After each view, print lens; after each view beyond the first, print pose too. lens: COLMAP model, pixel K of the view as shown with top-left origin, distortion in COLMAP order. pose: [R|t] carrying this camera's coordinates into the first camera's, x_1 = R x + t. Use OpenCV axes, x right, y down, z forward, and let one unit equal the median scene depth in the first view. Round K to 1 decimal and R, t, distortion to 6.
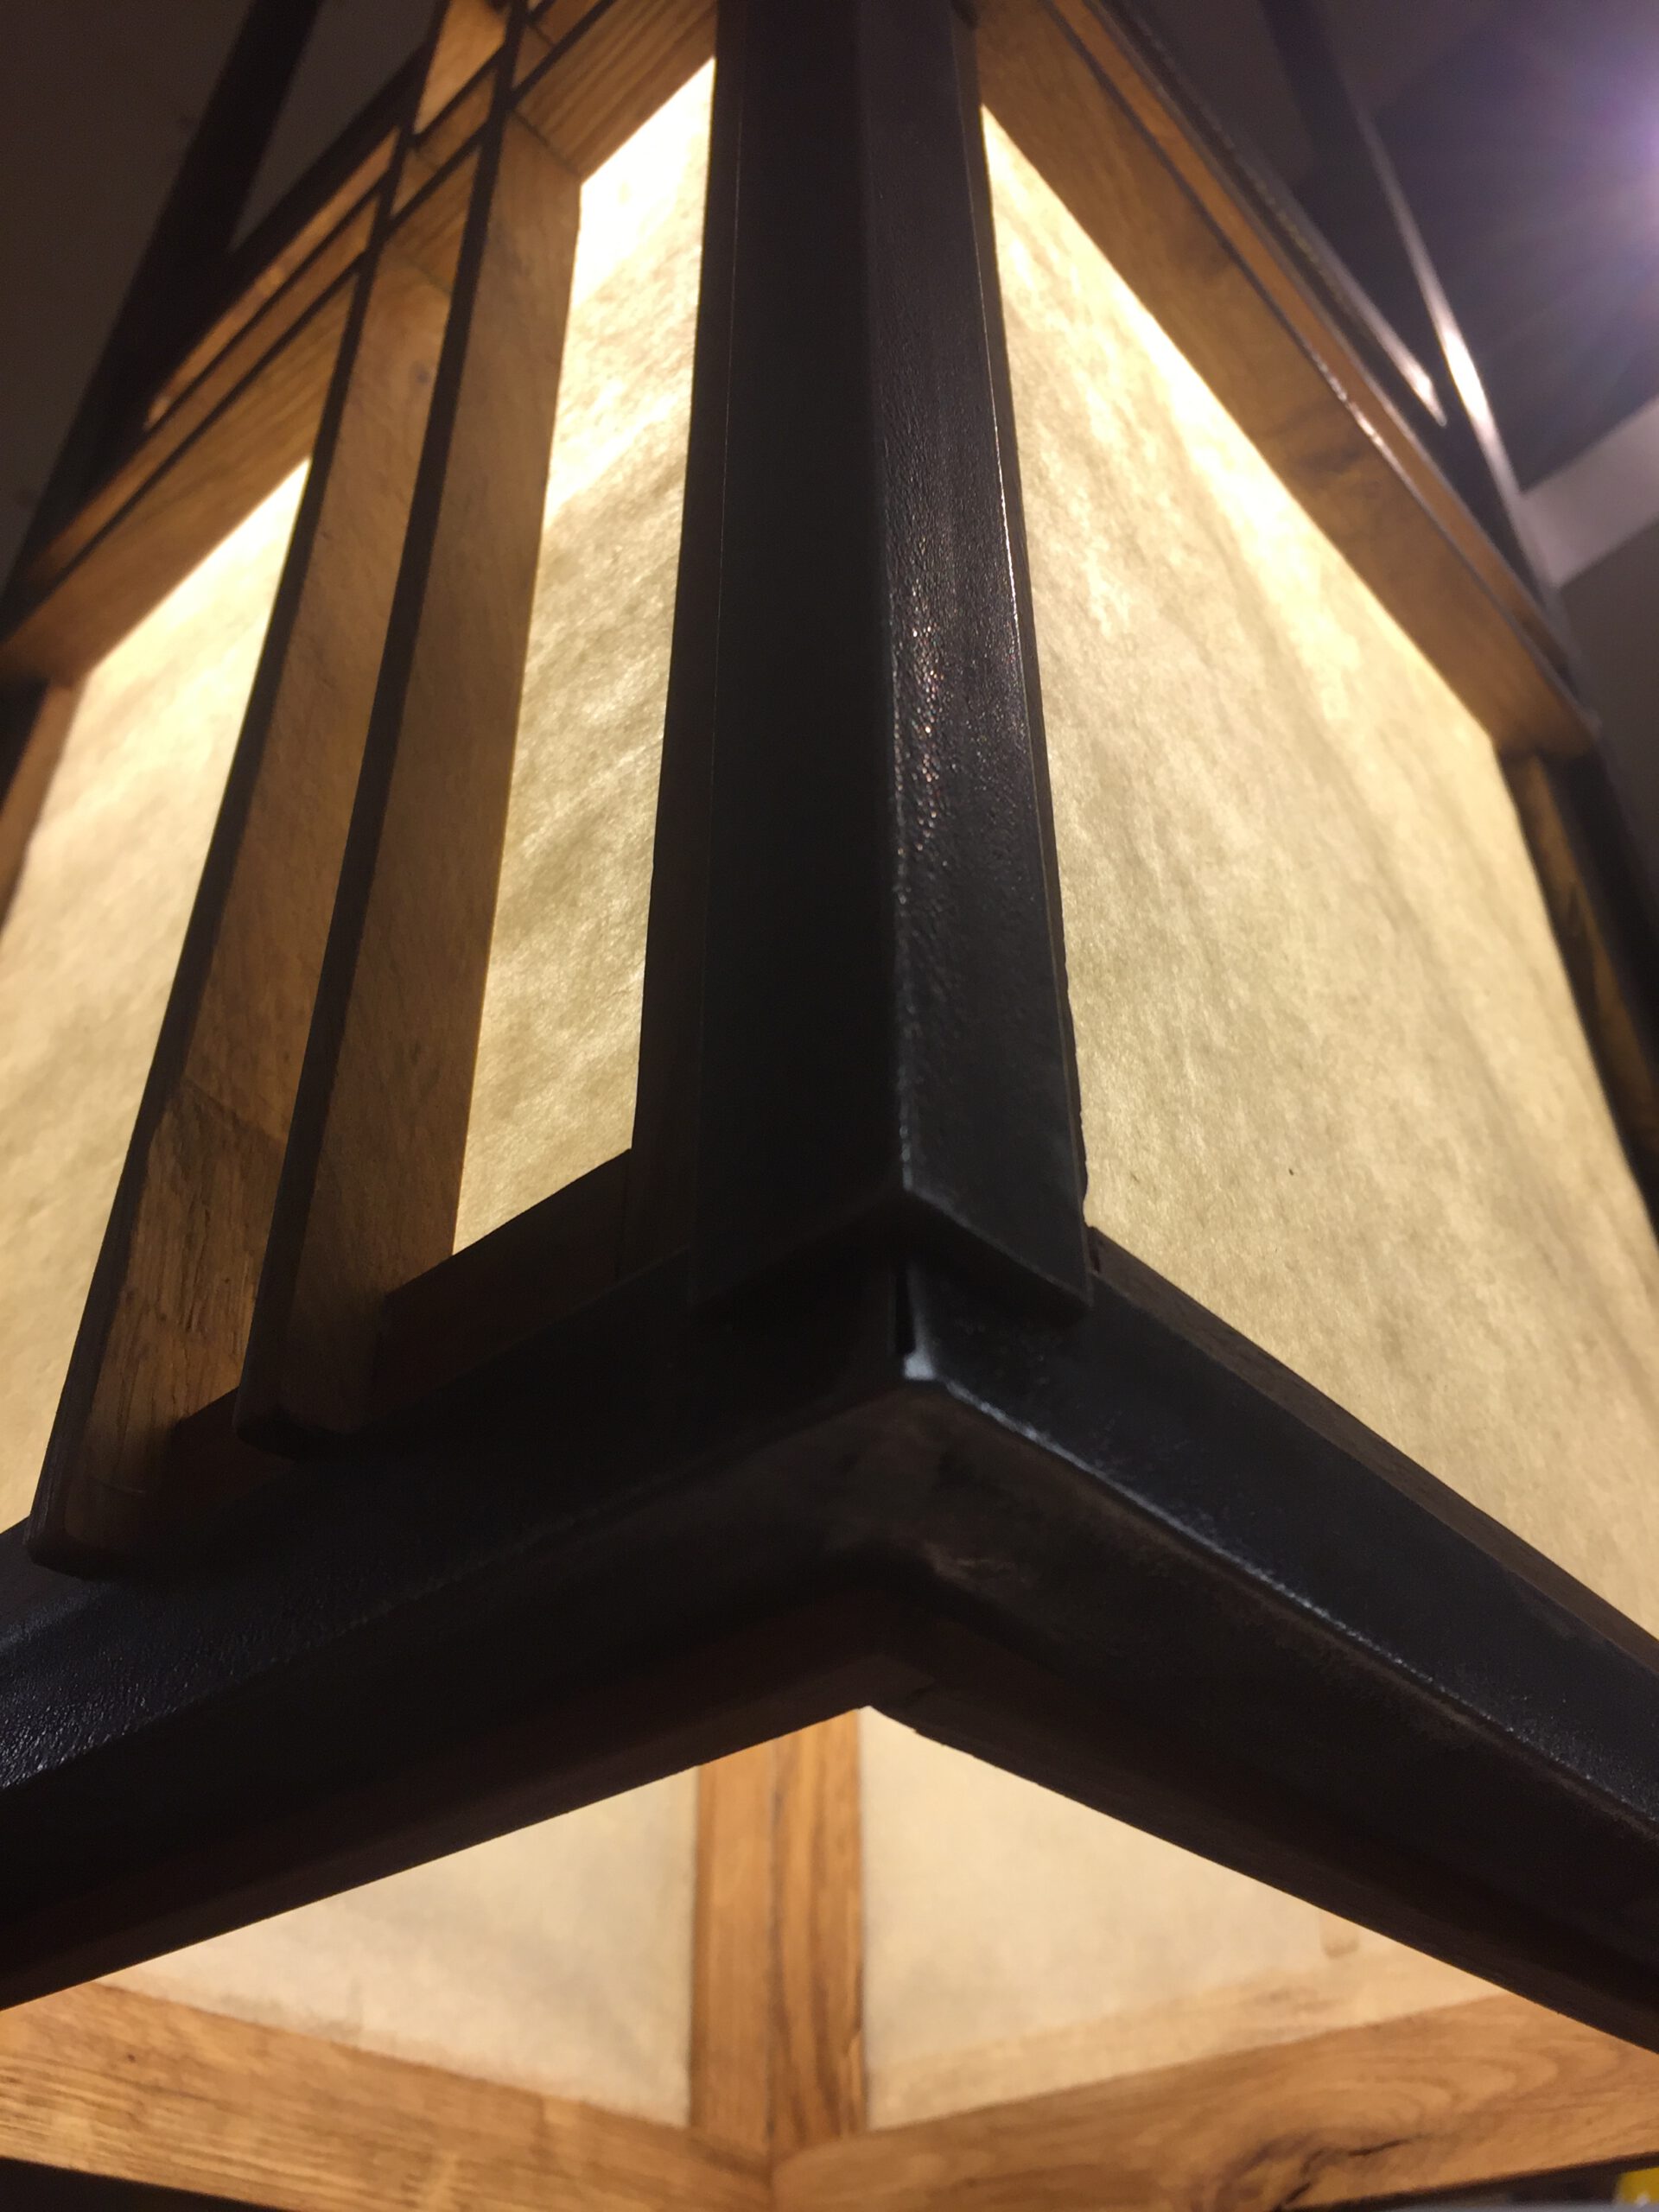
lens RADIAL K [[1952.4, 0, 863.3], [0, 1952.4, 1058.3], [0, 0, 1]] dist [0.043890, -0.089536]
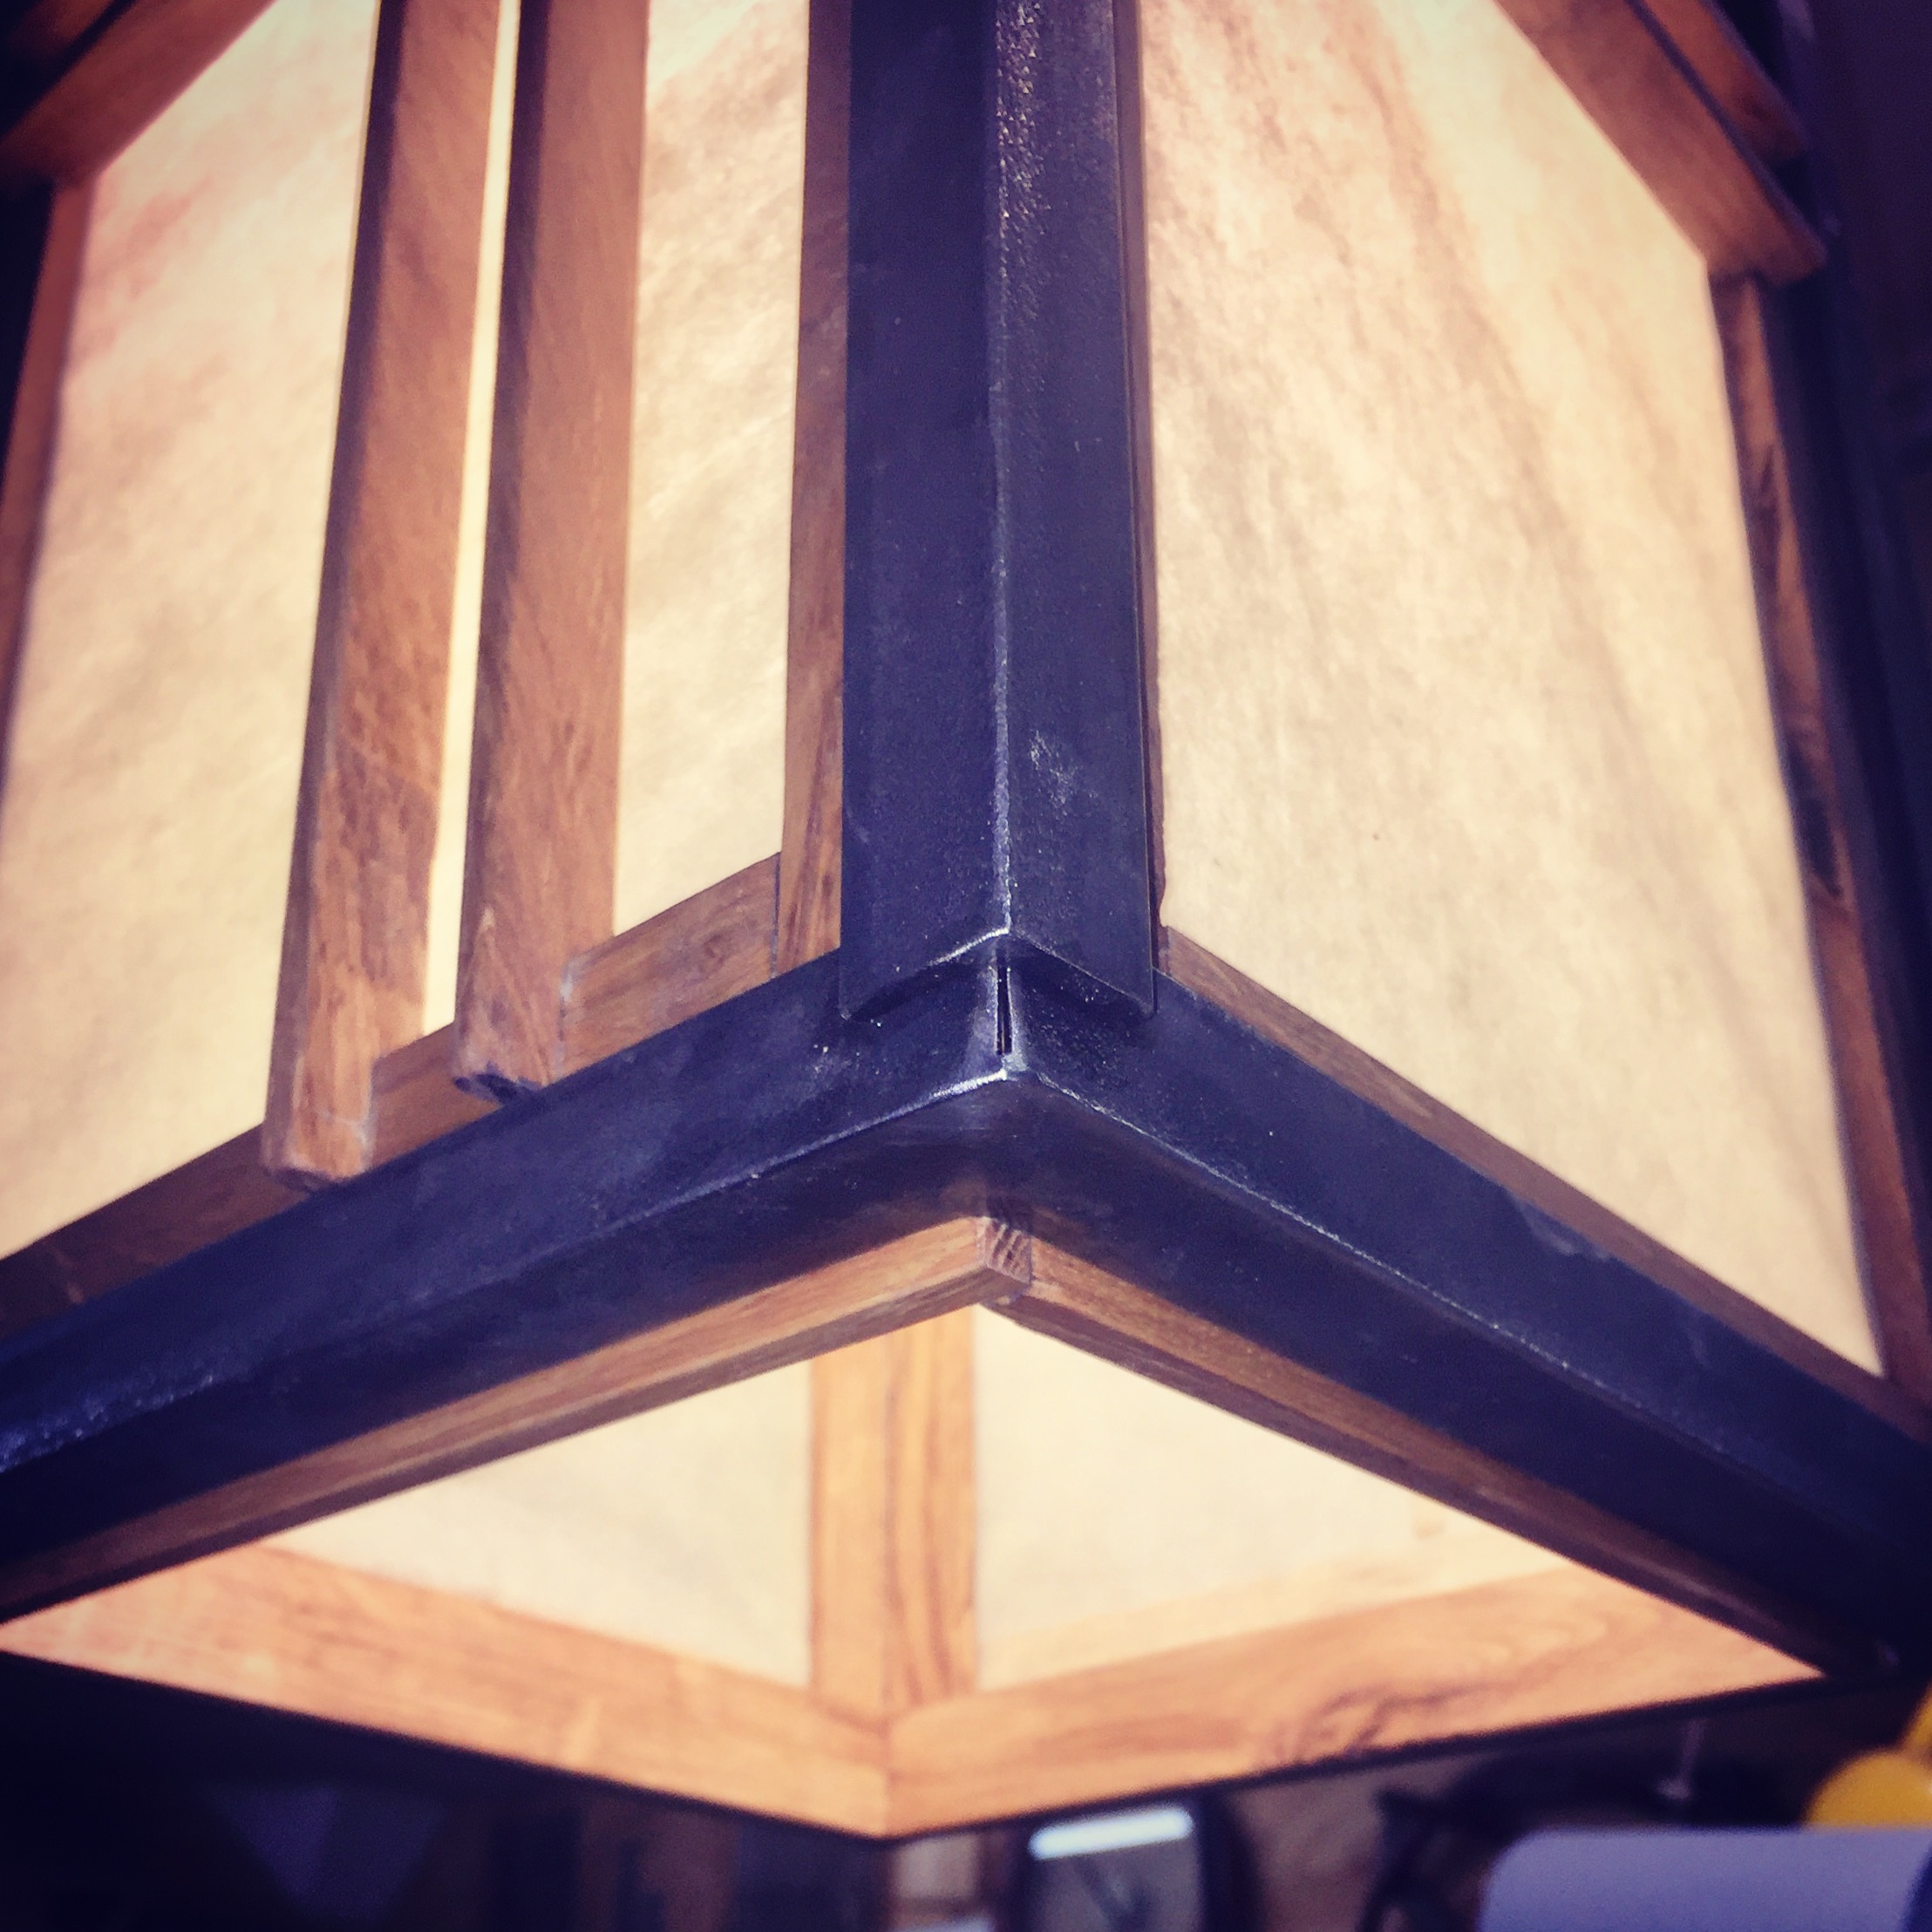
lens RADIAL K [[3171.0, 0, 966.0], [0, 3171.0, 966.0], [0, 0, 1]] dist [-0.001673, -0.013893]
pose [[0.999953, 0.006832, -0.006933, 0.004840], [-0.005253, 0.978404, 0.206635, -0.202745], [0.008195, -0.206589, 0.978394, -0.634085]]
